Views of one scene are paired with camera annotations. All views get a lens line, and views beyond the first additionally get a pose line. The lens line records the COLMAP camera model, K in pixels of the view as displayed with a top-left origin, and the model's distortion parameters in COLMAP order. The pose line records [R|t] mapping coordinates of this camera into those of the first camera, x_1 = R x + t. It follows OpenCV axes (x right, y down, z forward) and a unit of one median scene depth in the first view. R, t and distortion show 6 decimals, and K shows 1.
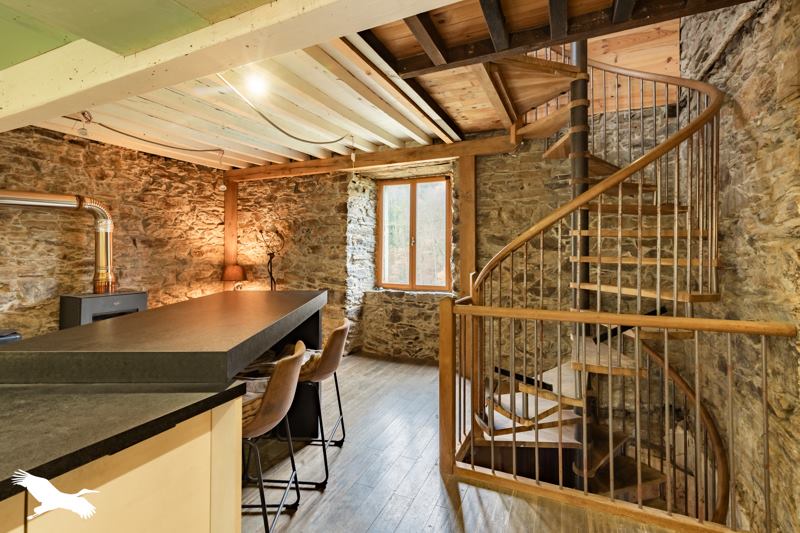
lens RADIAL K [[366.3, 0, 402.7], [0, 366.3, 247.7], [0, 0, 1]] dist [0.002410, 0.000209]
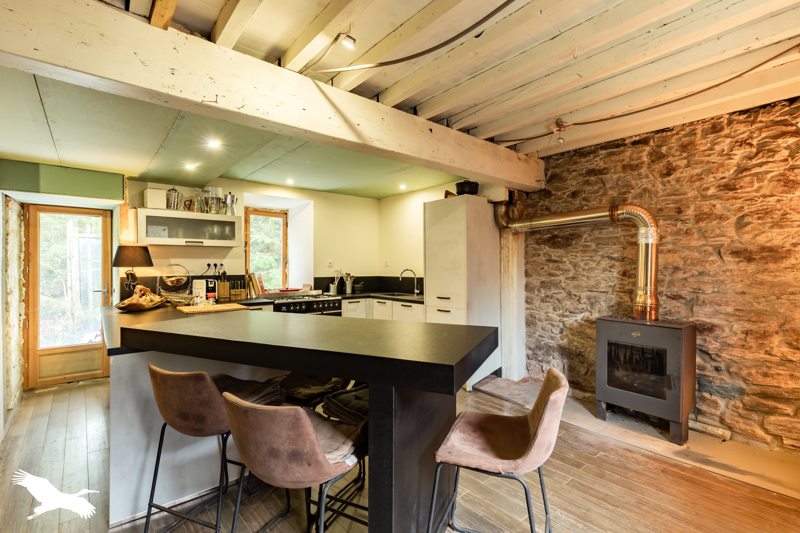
lens RADIAL K [[366.3, 0, 400.2], [0, 366.3, 268.7], [0, 0, 1]] dist [0.002410, 0.000209]
pose [[-0.433635, 0.006421, -0.901066, 0.129663], [0.004749, 0.999977, 0.004841, 0.005309], [0.901076, -0.002180, -0.433656, 0.814498]]
